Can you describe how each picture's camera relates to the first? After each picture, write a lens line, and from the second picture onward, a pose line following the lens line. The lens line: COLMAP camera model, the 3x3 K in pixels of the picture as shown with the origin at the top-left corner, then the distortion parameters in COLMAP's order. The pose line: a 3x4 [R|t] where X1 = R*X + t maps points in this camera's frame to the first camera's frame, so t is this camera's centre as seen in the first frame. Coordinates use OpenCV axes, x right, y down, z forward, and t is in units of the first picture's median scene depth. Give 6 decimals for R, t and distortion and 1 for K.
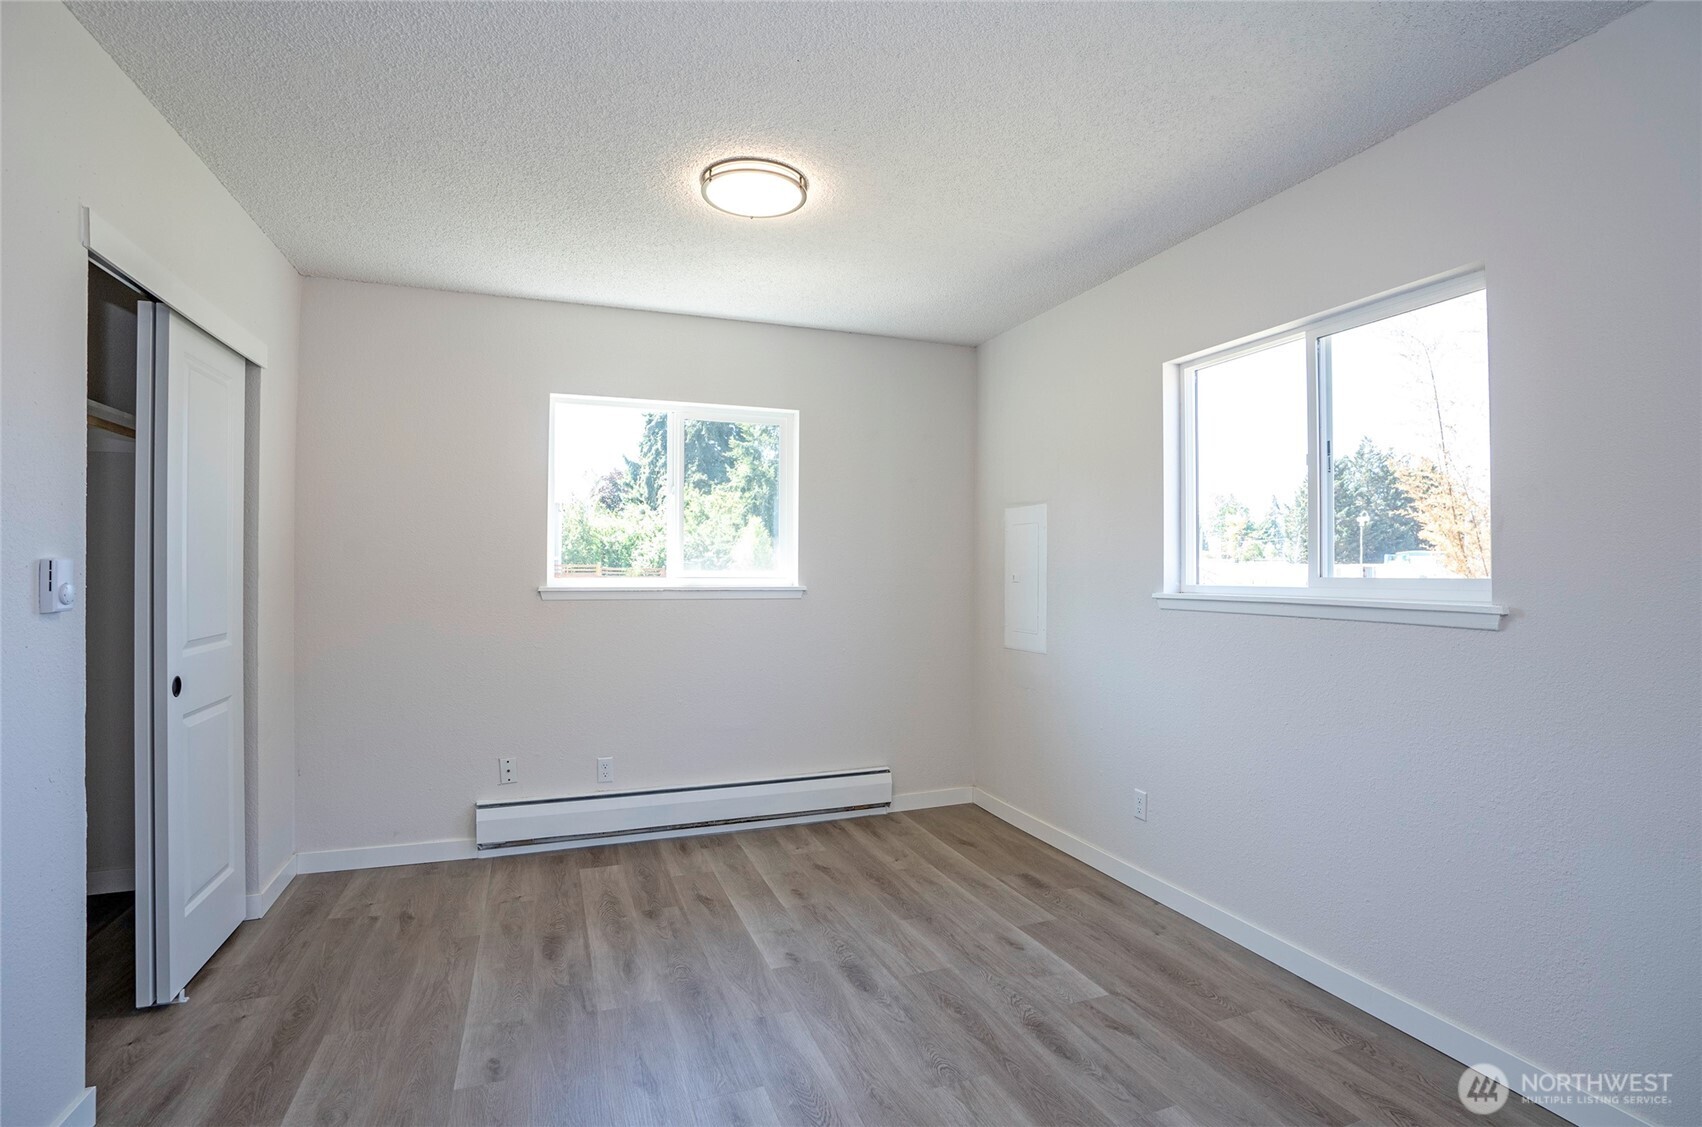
lens RADIAL K [[820.7, 0, 851.0], [0, 820.7, 563.5], [0, 0, 1]] dist [-0.088151, 0.038430]
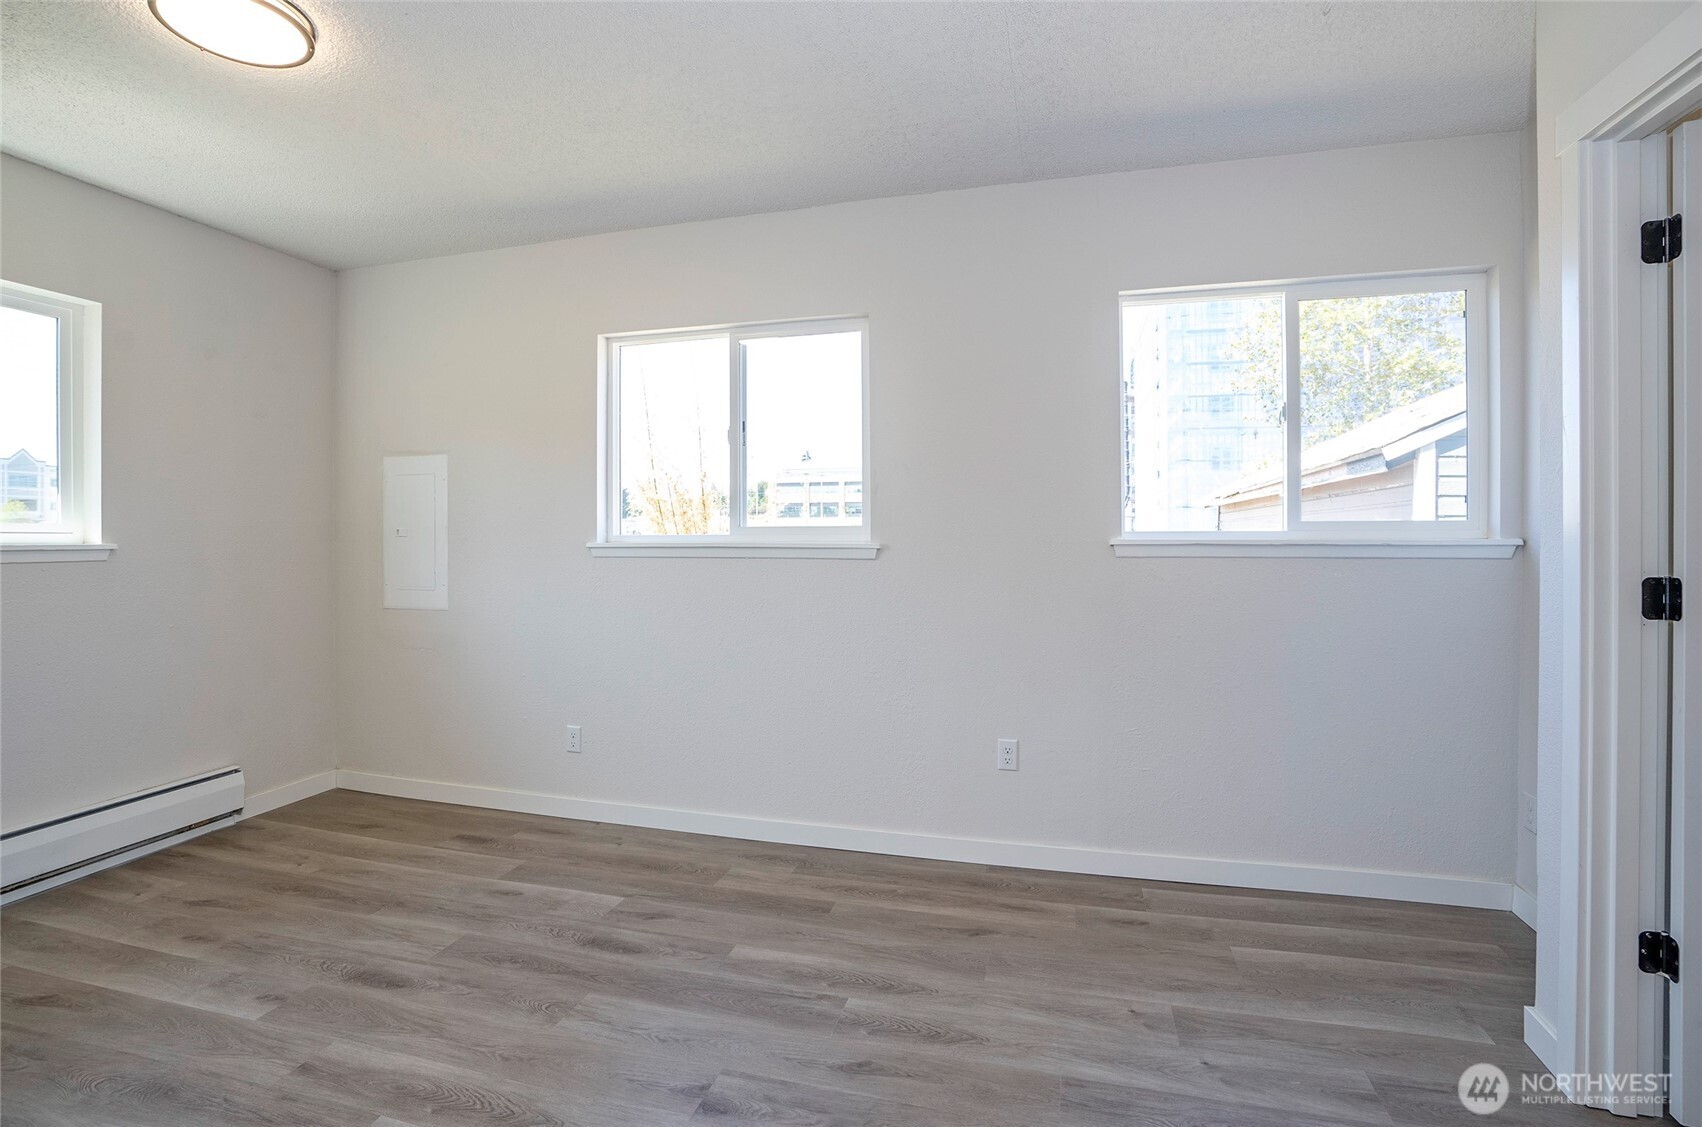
lens RADIAL K [[819.8, 0, 841.2], [0, 819.8, 541.0], [0, 0, 1]] dist [-0.071555, 0.028493]
pose [[0.594306, -0.009324, 0.804185, -0.308150], [-0.003203, 0.999897, 0.013960, 0.017412], [-0.804233, -0.010872, 0.594215, 0.068704]]
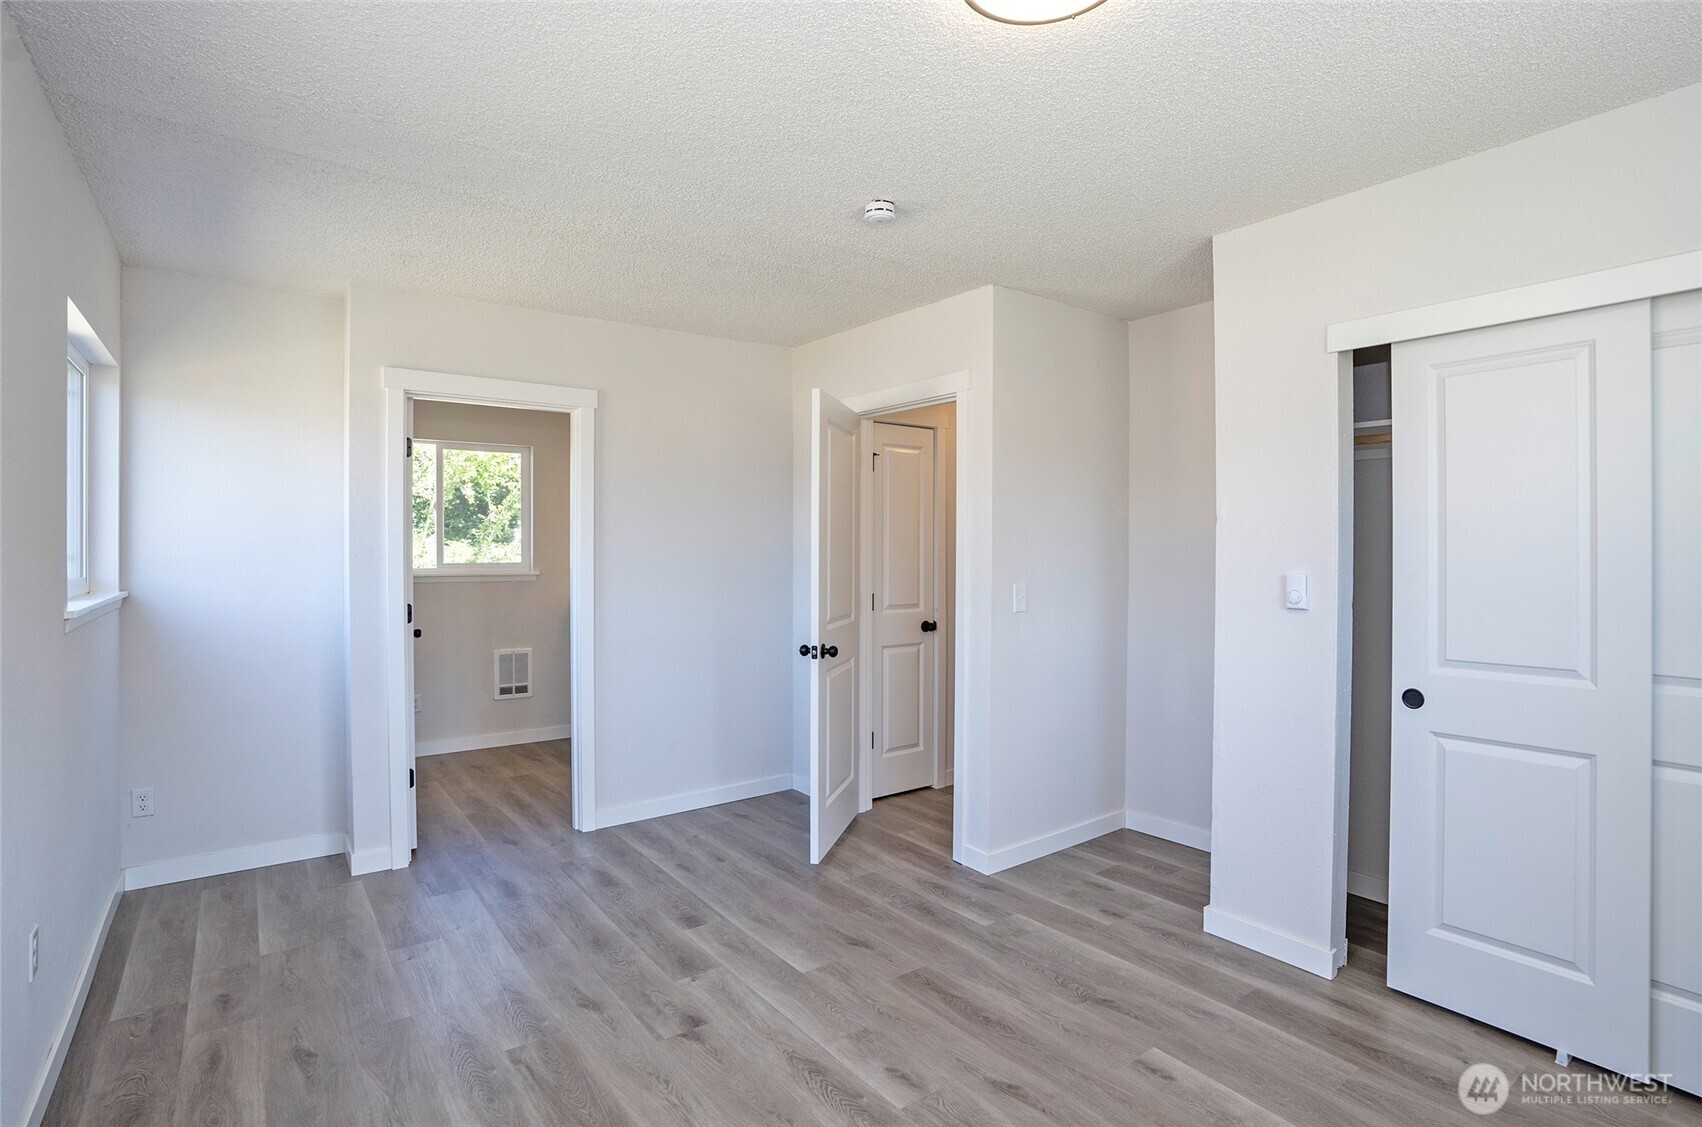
lens RADIAL K [[830.3, 0, 851.0], [0, 830.3, 563.5], [0, 0, 1]] dist [-0.073166, 0.029424]
pose [[-0.961891, 0.002962, -0.273416, 0.140327], [-0.000452, 0.999923, 0.012421, -0.023382], [0.273432, 0.012072, -0.961816, 1.225819]]
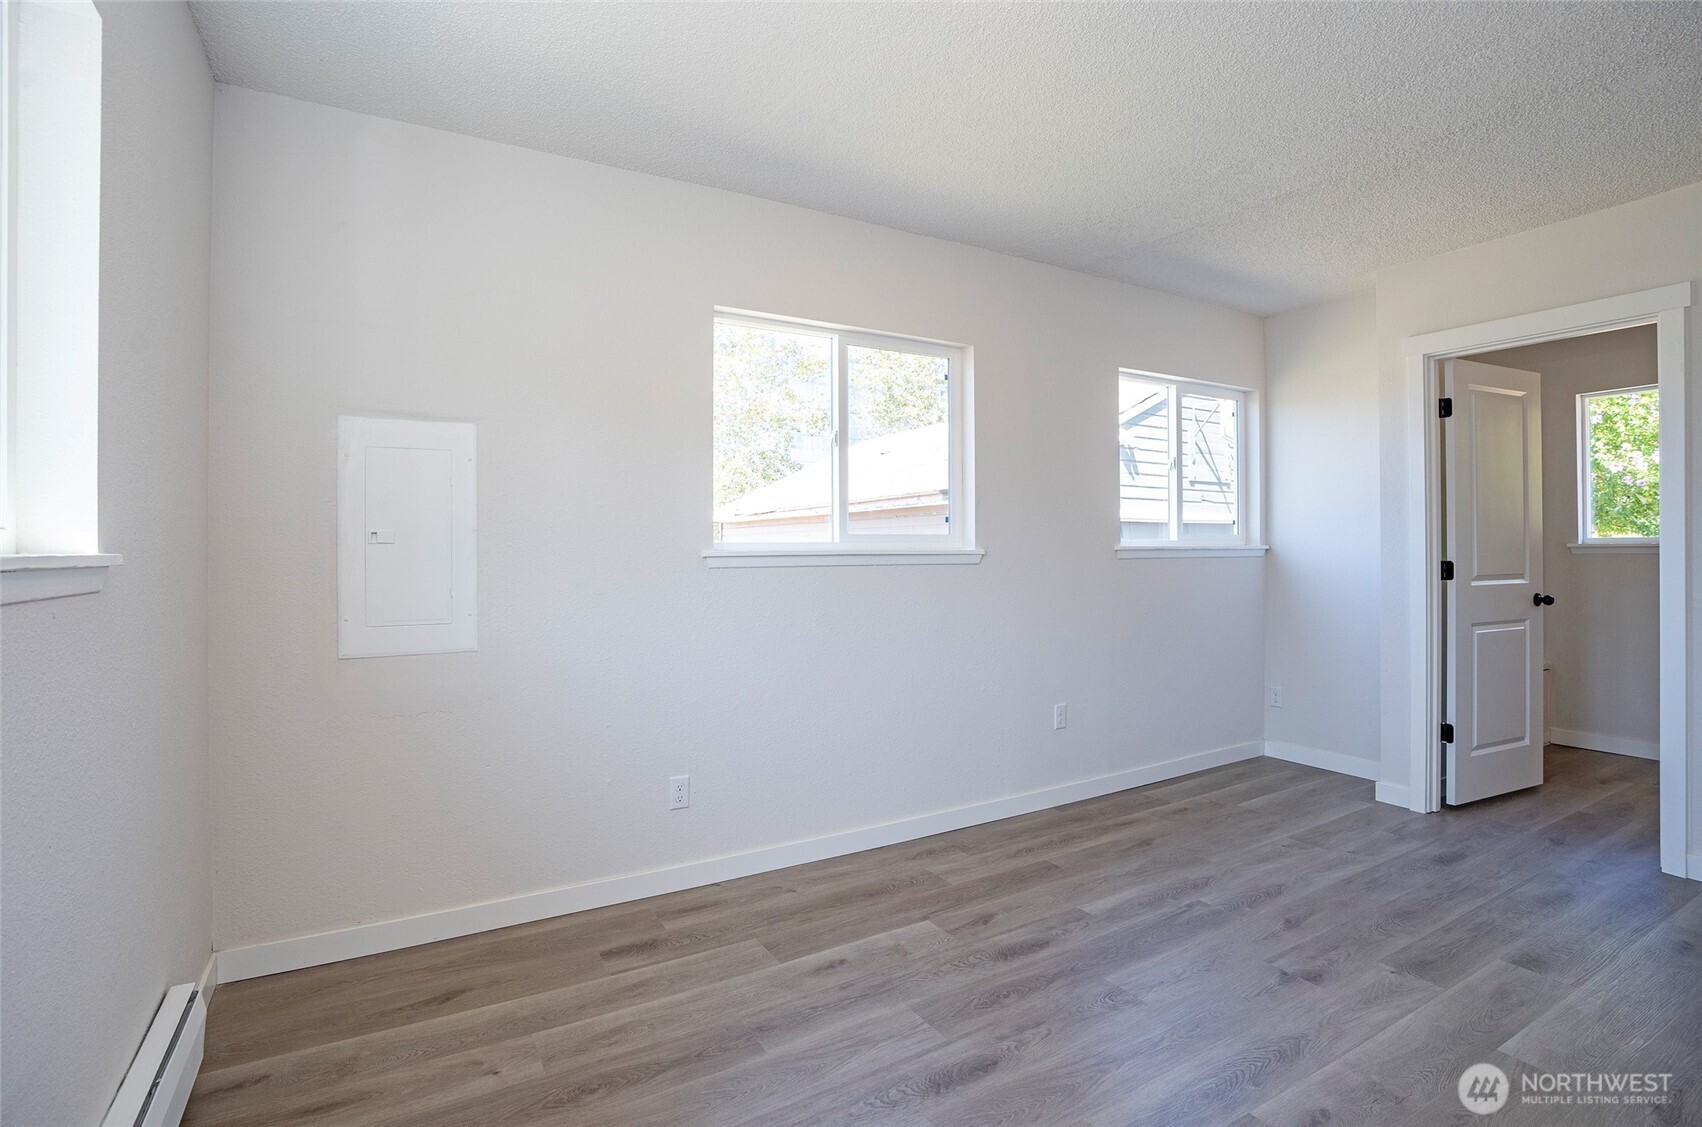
lens RADIAL K [[801.8, 0, 848.3], [0, 801.8, 549.7], [0, 0, 1]] dist [-0.068738, 0.026784]
pose [[-0.164726, -0.002854, 0.986335, -0.538506], [-0.003567, 0.999991, 0.002298, 0.032631], [-0.986333, -0.003140, -0.164734, 0.984870]]
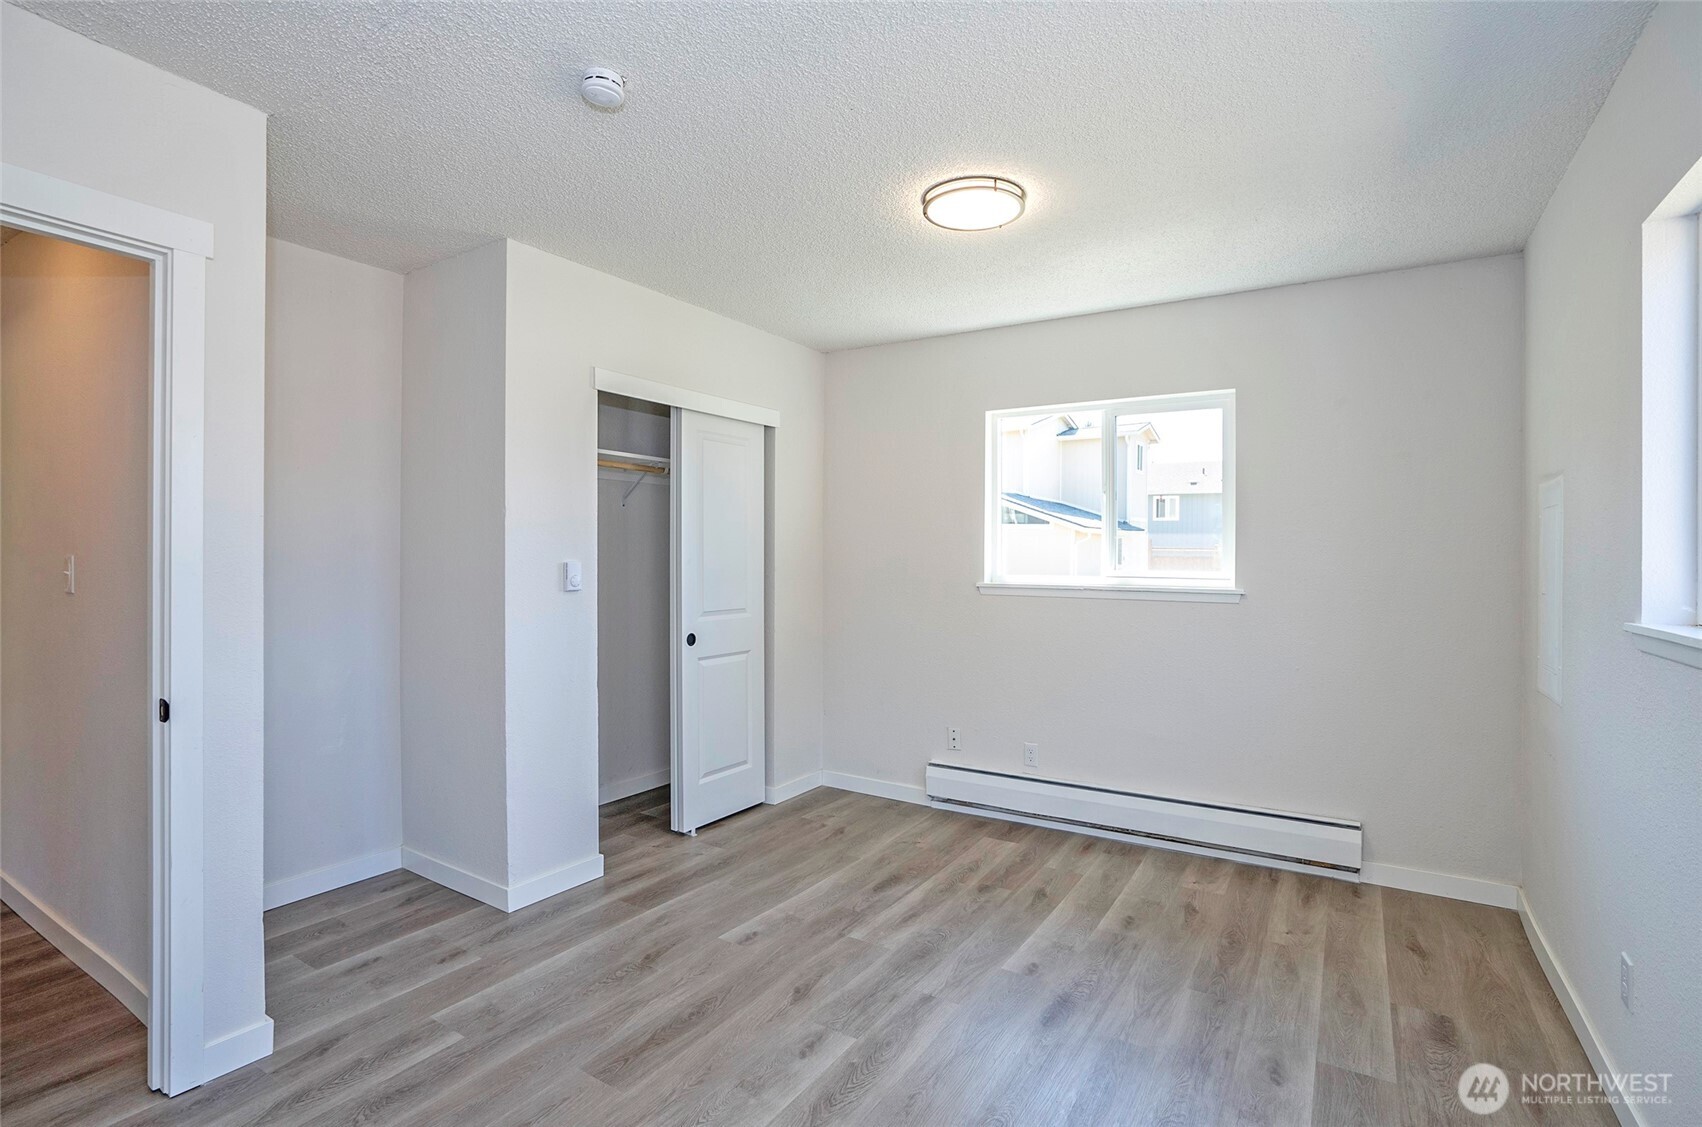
lens RADIAL K [[801.8, 0, 848.3], [0, 801.8, 549.7], [0, 0, 1]] dist [-0.068738, 0.026784]
pose [[0.591102, -0.003973, -0.806587, 0.485917], [0.000155, 0.999988, -0.004811, -0.014765], [0.806597, 0.002719, 0.591095, 0.213735]]
